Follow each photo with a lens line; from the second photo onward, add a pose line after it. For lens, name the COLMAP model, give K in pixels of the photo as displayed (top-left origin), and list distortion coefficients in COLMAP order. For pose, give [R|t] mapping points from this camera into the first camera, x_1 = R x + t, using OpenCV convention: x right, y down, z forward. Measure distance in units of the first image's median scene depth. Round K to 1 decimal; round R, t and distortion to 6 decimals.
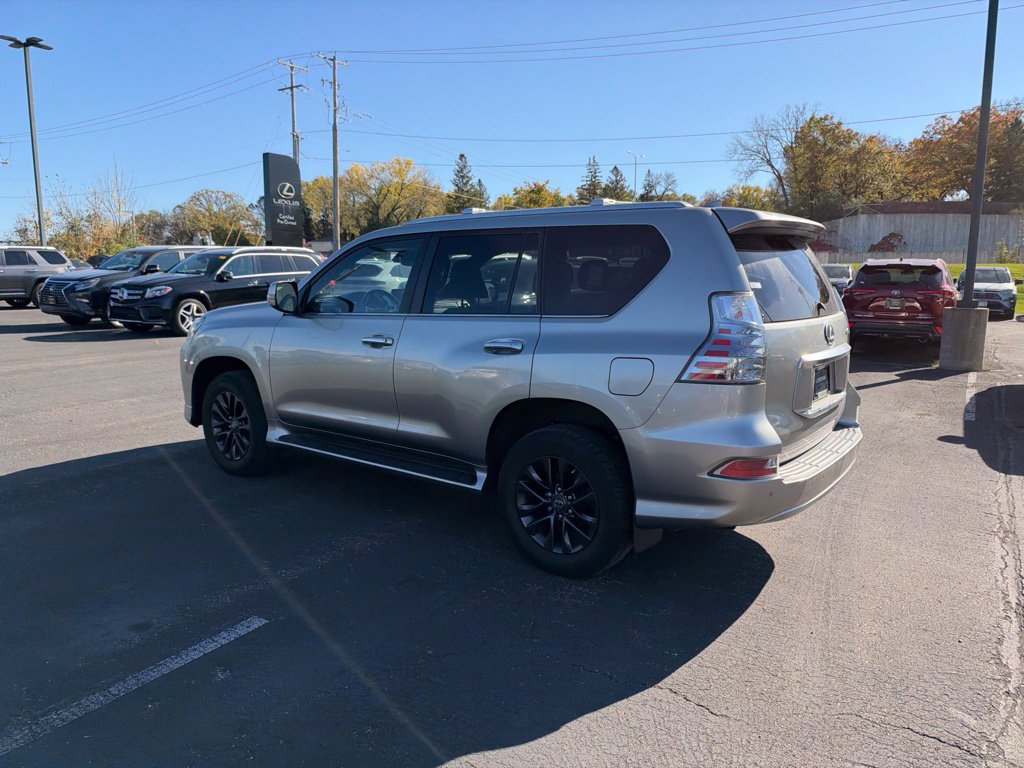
lens RADIAL K [[741.1, 0, 515.8], [0, 741.1, 384.5], [0, 0, 1]] dist [0.002125, -0.016153]
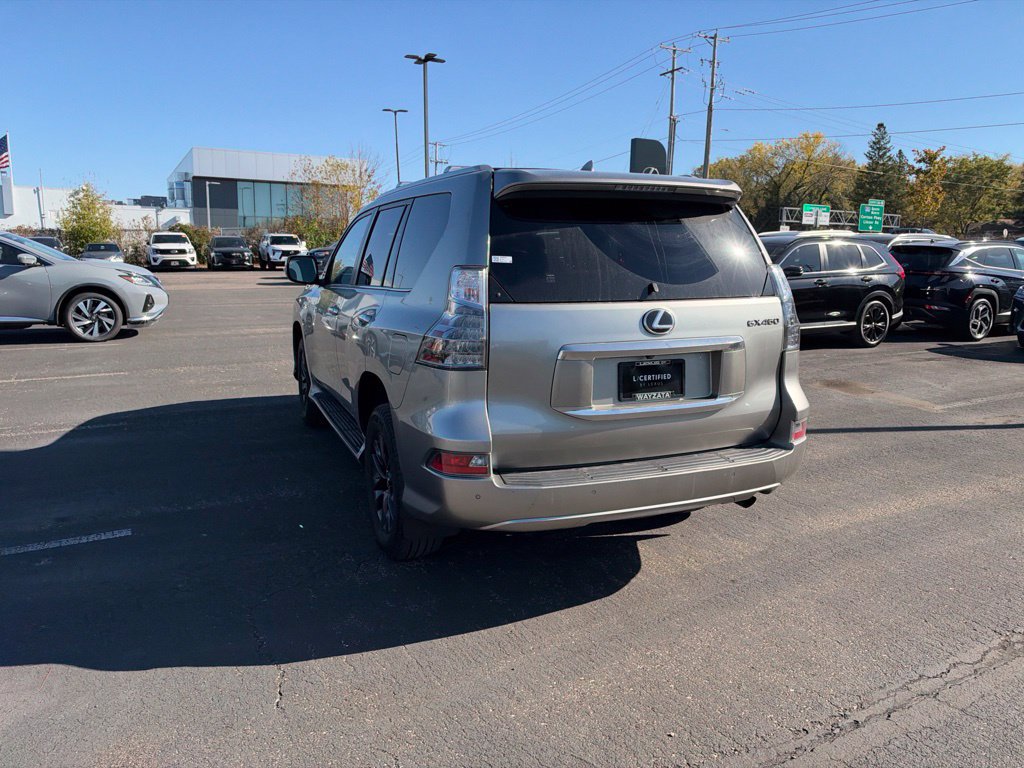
lens RADIAL K [[741.1, 0, 517.5], [0, 741.1, 387.2], [0, 0, 1]] dist [0.002125, -0.016153]
pose [[0.866088, 0.092026, -0.491347, 0.478123], [-0.079554, 0.995756, 0.046269, -0.015833], [0.493520, -0.000984, 0.869734, 0.159491]]
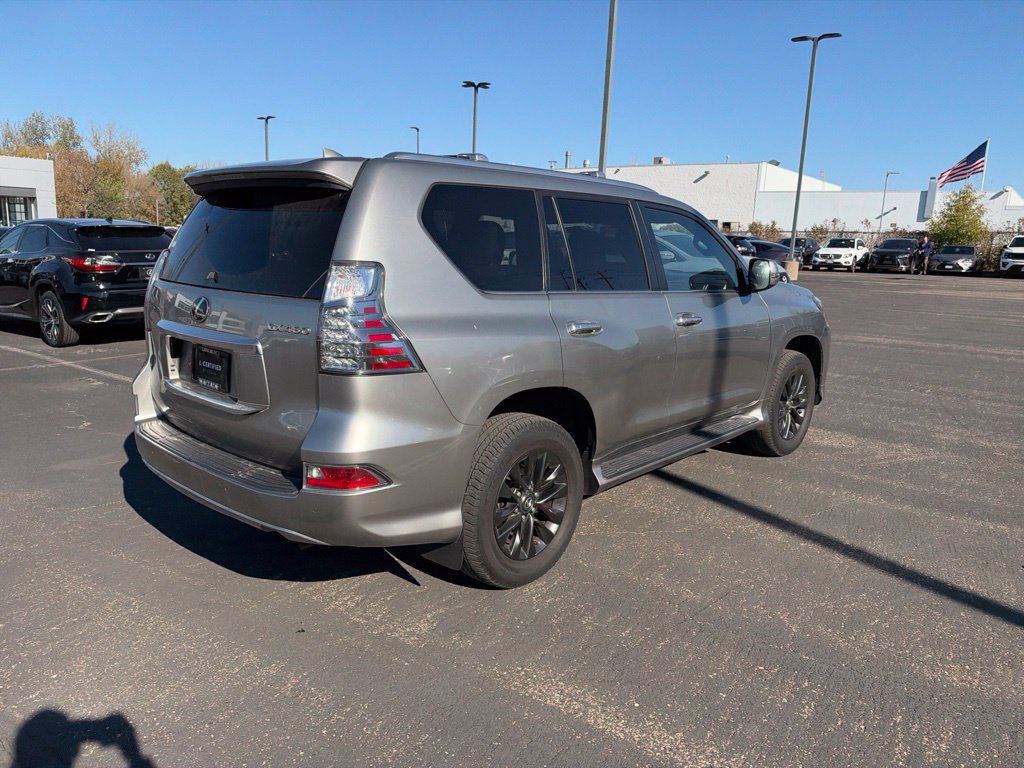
lens RADIAL K [[741.1, 0, 517.9], [0, 741.1, 383.5], [0, 0, 1]] dist [0.002125, -0.016153]
pose [[-0.098501, 0.184330, -0.977916, 0.825793], [-0.177122, 0.963757, 0.199502, -0.147653], [0.979247, 0.192861, -0.062282, 0.973565]]
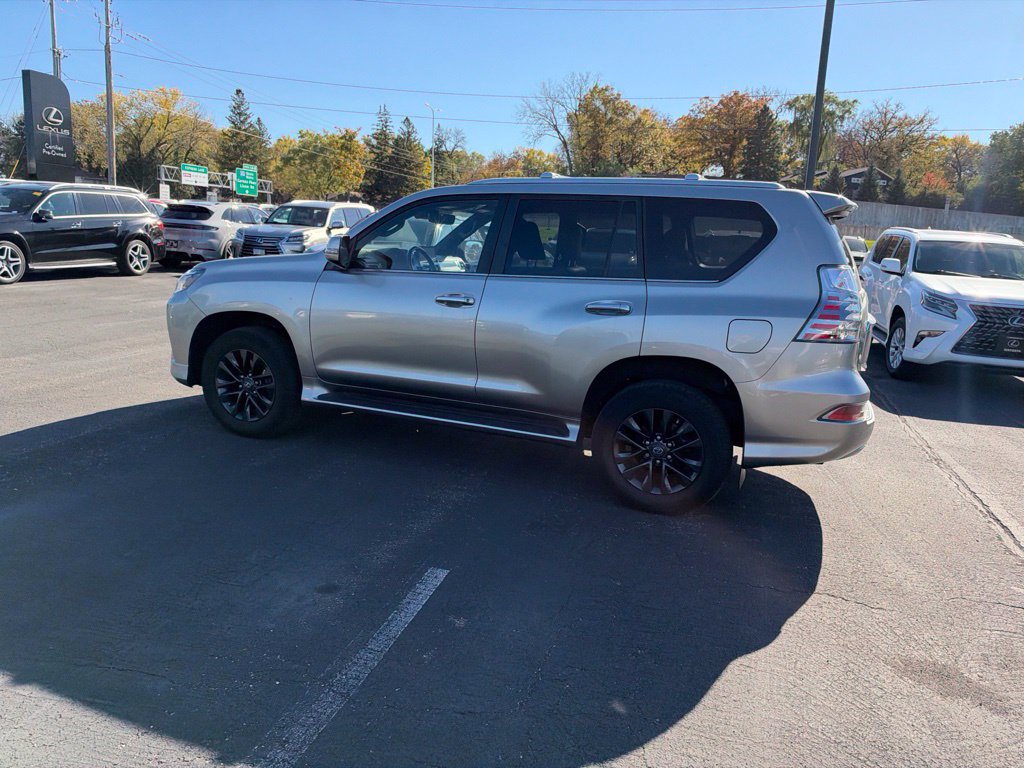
lens RADIAL K [[741.1, 0, 514.7], [0, 741.1, 384.1], [0, 0, 1]] dist [0.002125, -0.016153]
pose [[0.958809, -0.014172, 0.283699, -0.326492], [-0.002516, 0.998292, 0.058372, -0.001884], [-0.284042, -0.056682, 0.957135, -0.000732]]
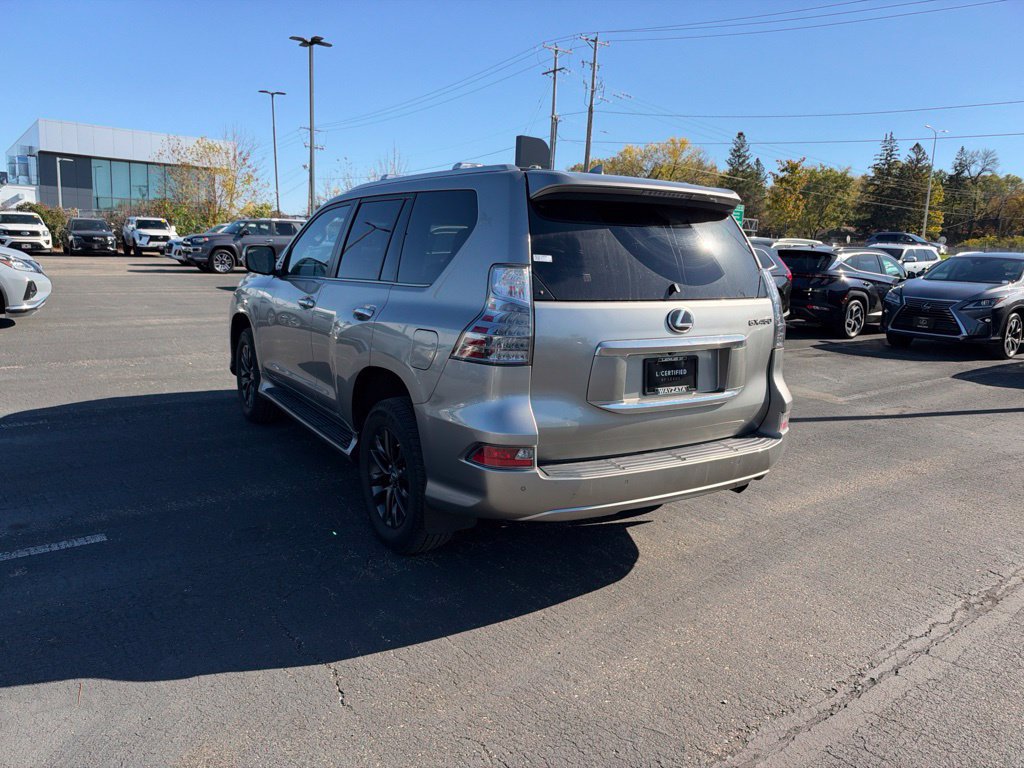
lens RADIAL K [[741.1, 0, 518.2], [0, 741.1, 386.9], [0, 0, 1]] dist [0.002125, -0.016153]
pose [[0.936403, 0.093306, -0.338296, 0.376622], [-0.084575, 0.995594, 0.040493, -0.007762], [0.340584, -0.009306, 0.940168, 0.092878]]
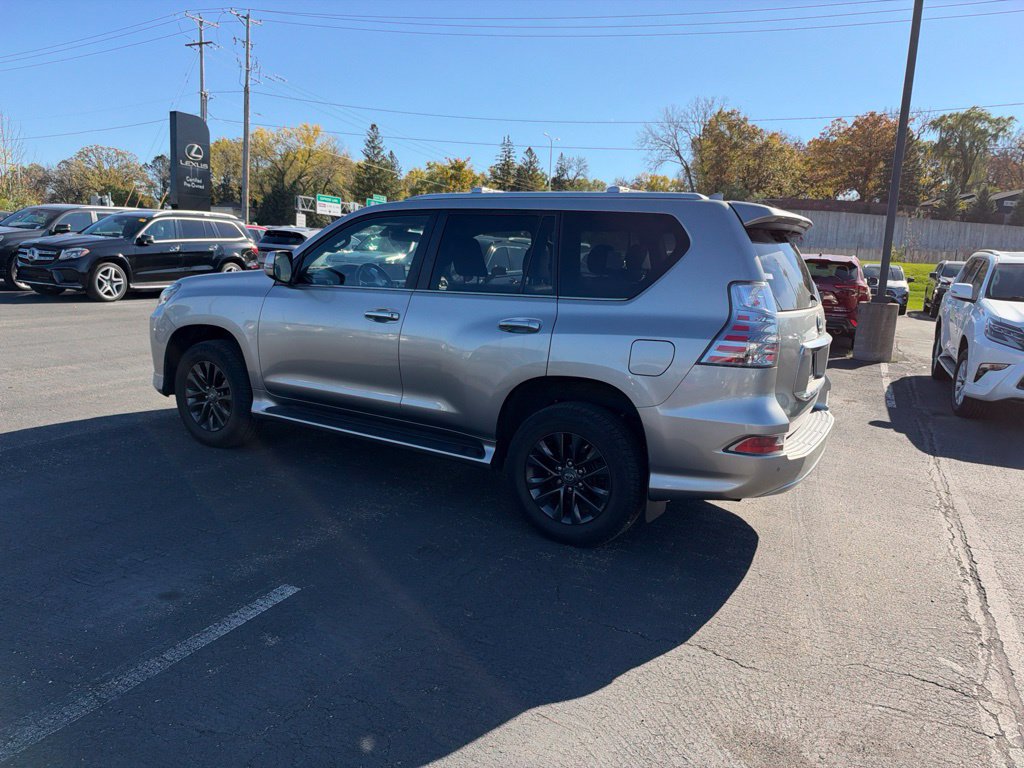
lens RADIAL K [[741.1, 0, 509.5], [0, 741.1, 383.4], [0, 0, 1]] dist [0.002125, -0.016153]
pose [[0.992543, 0.024874, 0.119331, -0.108445], [-0.028047, 0.999294, 0.024986, 0.003261], [-0.118625, -0.028146, 0.992540, -0.019493]]
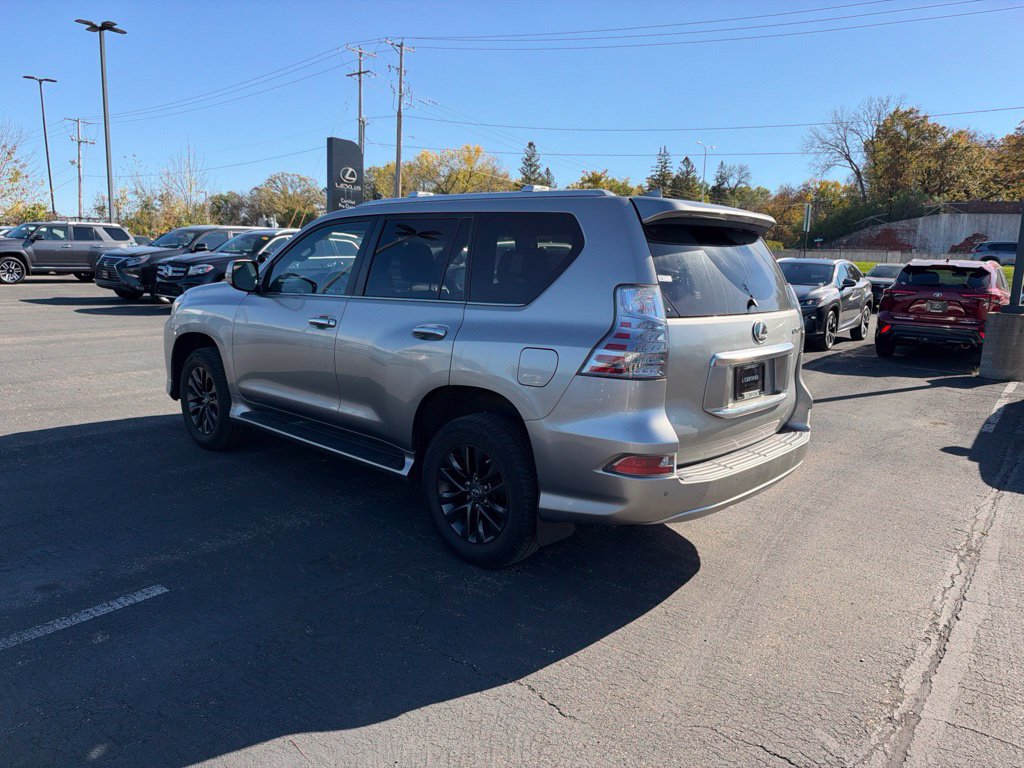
lens RADIAL K [[741.1, 0, 517.3], [0, 741.1, 384.7], [0, 0, 1]] dist [0.002125, -0.016153]
pose [[0.995688, 0.044155, -0.081581, 0.132730], [-0.043004, 0.998950, 0.015816, -0.001163], [0.082193, -0.012240, 0.996541, 0.013404]]
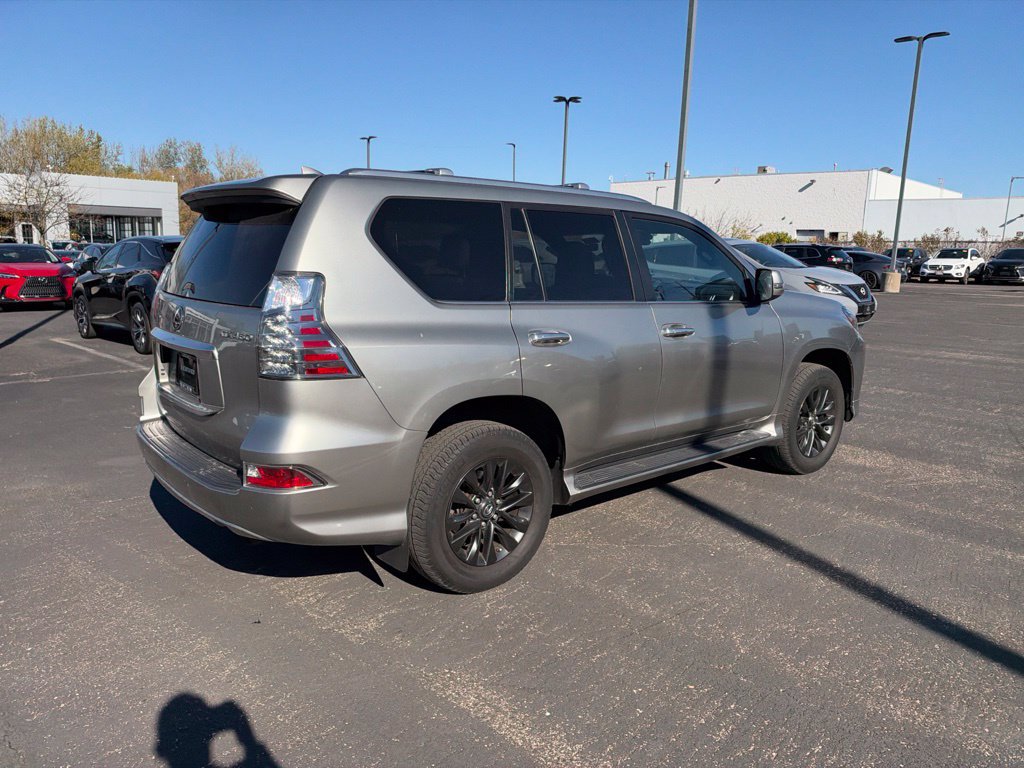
lens RADIAL K [[741.1, 0, 517.8], [0, 741.1, 384.2], [0, 0, 1]] dist [0.002125, -0.016153]
pose [[-0.230971, 0.165835, -0.958724, 0.815799], [-0.165824, 0.964241, 0.206739, -0.165982], [0.958726, 0.206730, -0.195213, 1.088069]]
